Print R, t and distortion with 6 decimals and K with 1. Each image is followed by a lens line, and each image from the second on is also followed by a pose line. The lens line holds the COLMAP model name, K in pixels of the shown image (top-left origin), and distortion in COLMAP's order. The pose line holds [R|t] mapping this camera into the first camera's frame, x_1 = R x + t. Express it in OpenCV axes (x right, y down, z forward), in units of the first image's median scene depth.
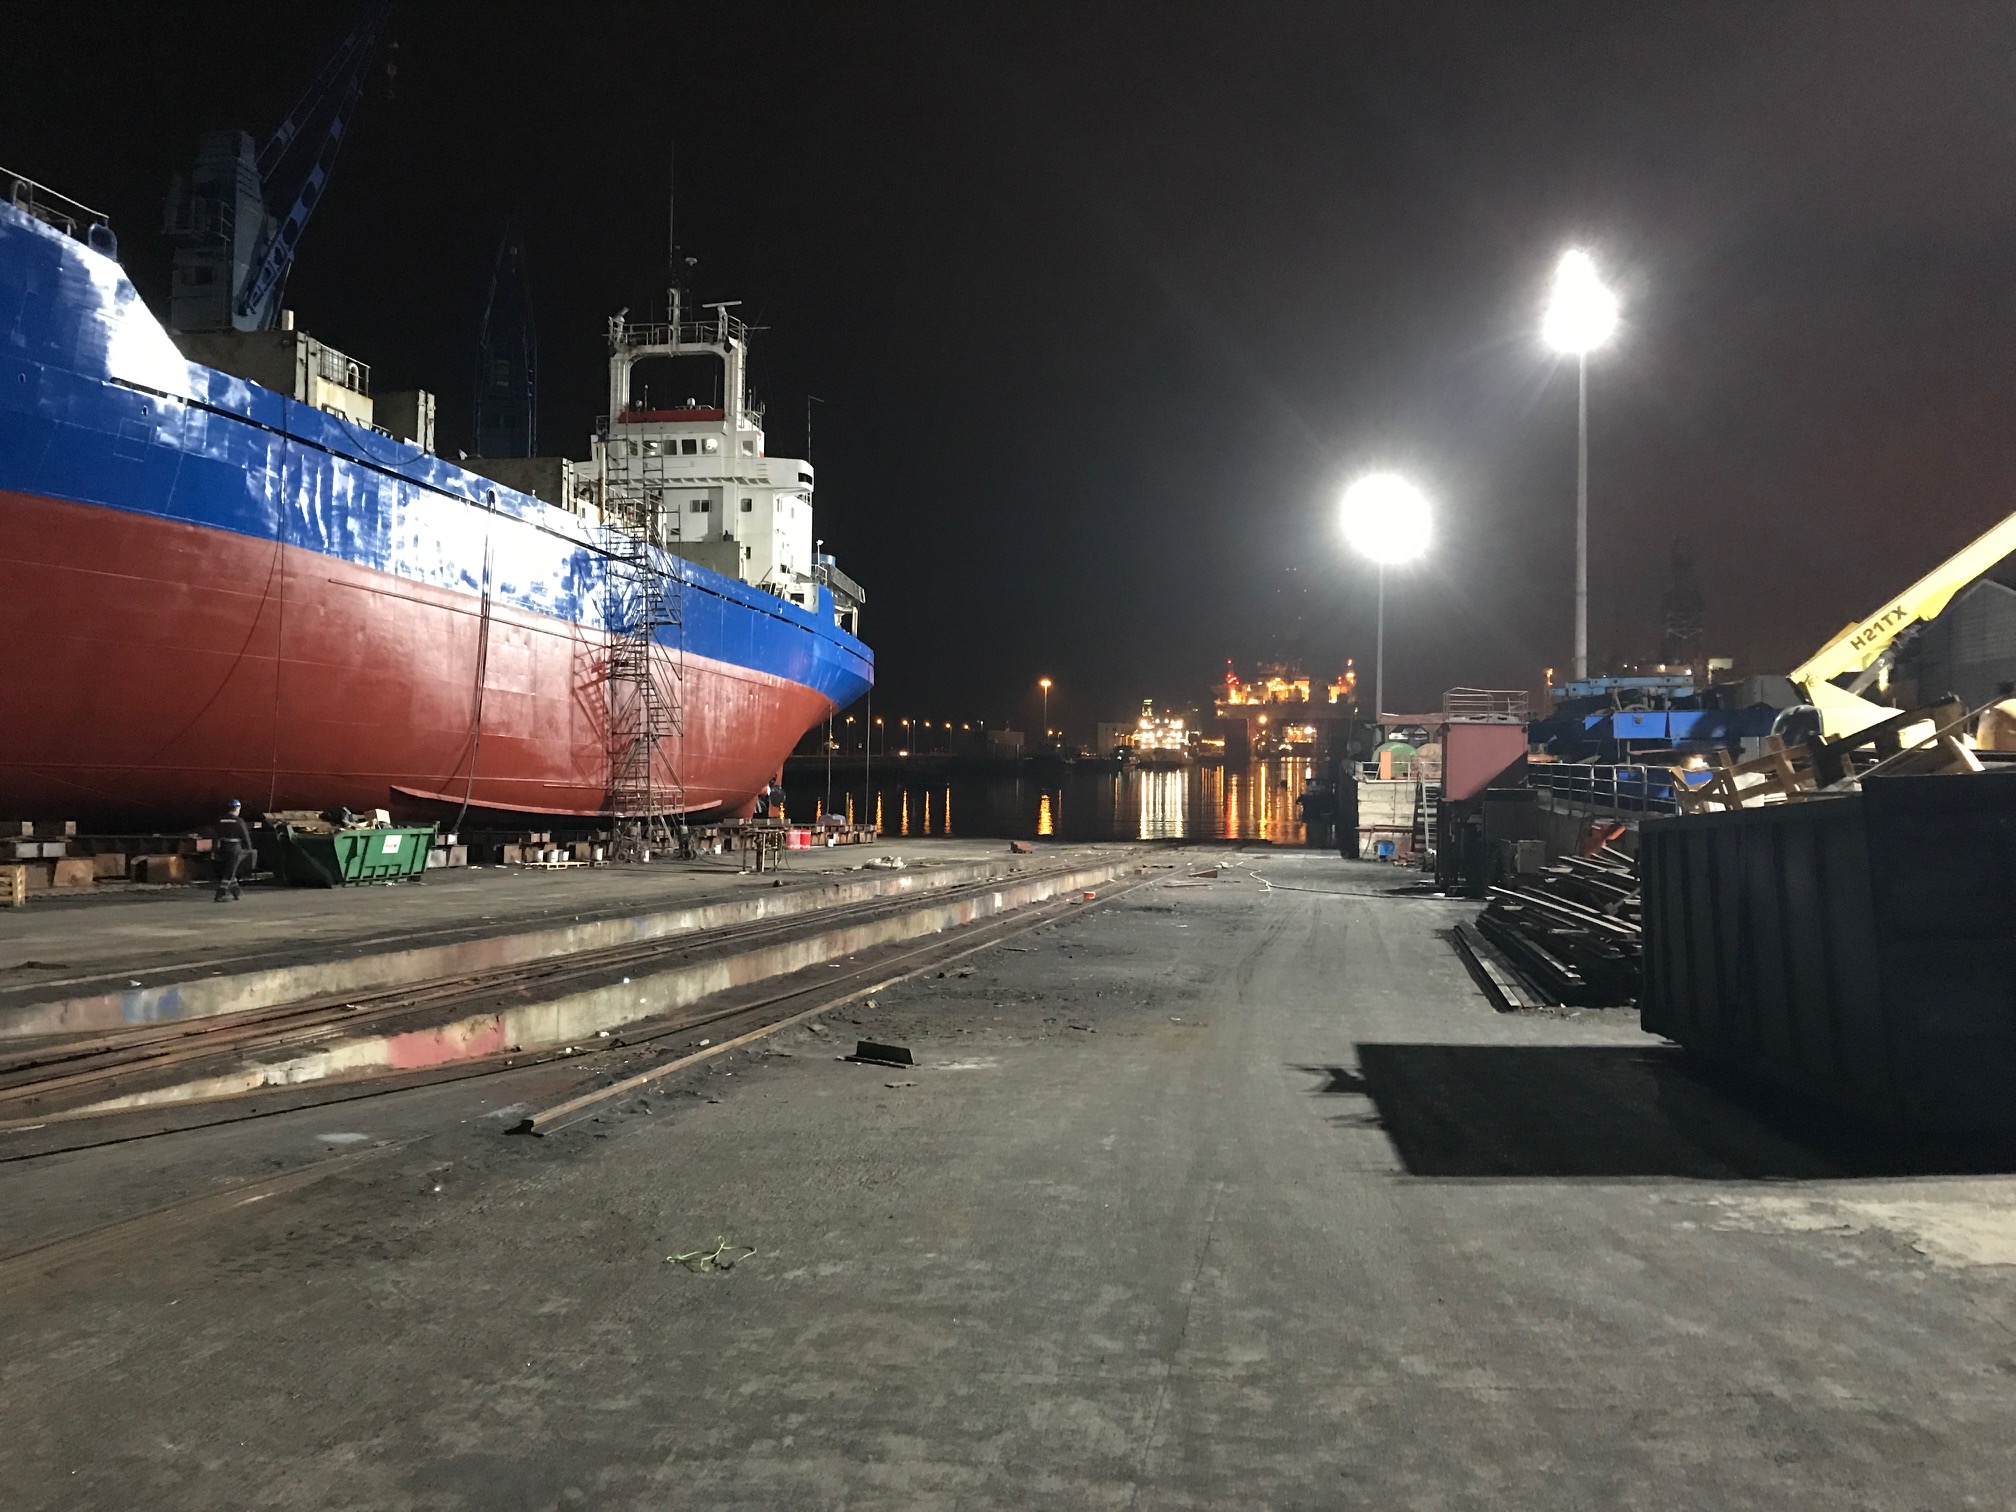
lens RADIAL K [[1622.3, 0, 996.2], [0, 1622.3, 721.8], [0, 0, 1]] dist [0.004873, -0.005693]
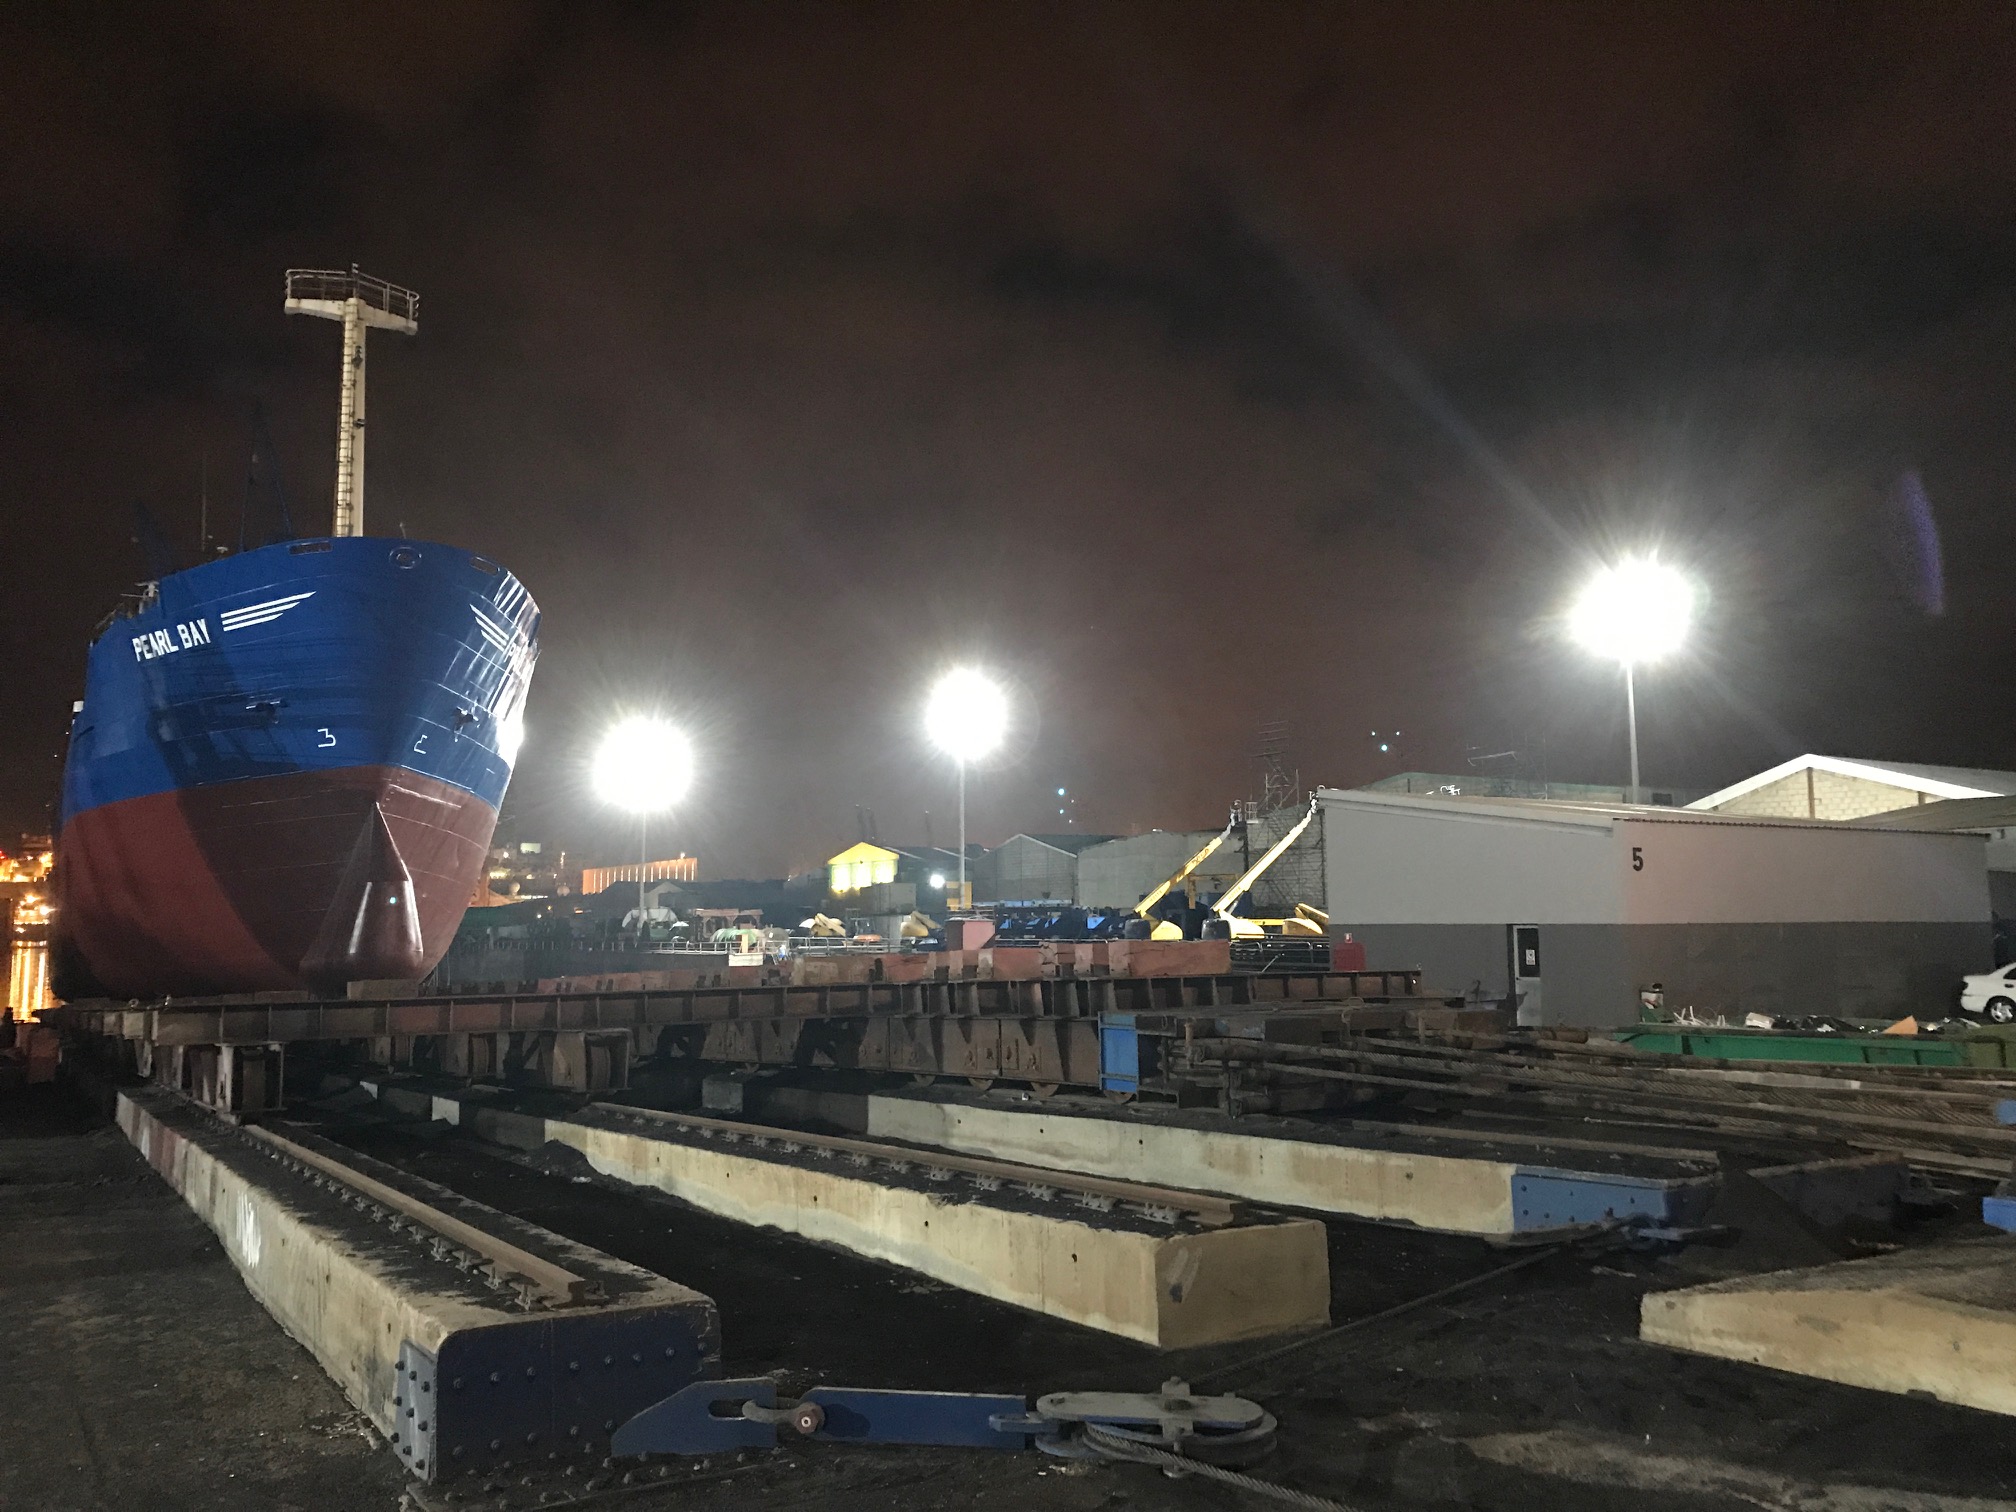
lens RADIAL K [[1622.3, 0, 1028.5], [0, 1622.3, 755.6], [0, 0, 1]] dist [0.004873, -0.005693]
pose [[0.723529, 0.057557, 0.687890, -1.037452], [0.002644, 0.996279, -0.086141, -0.029448], [-0.690289, 0.064144, 0.720685, -0.531432]]
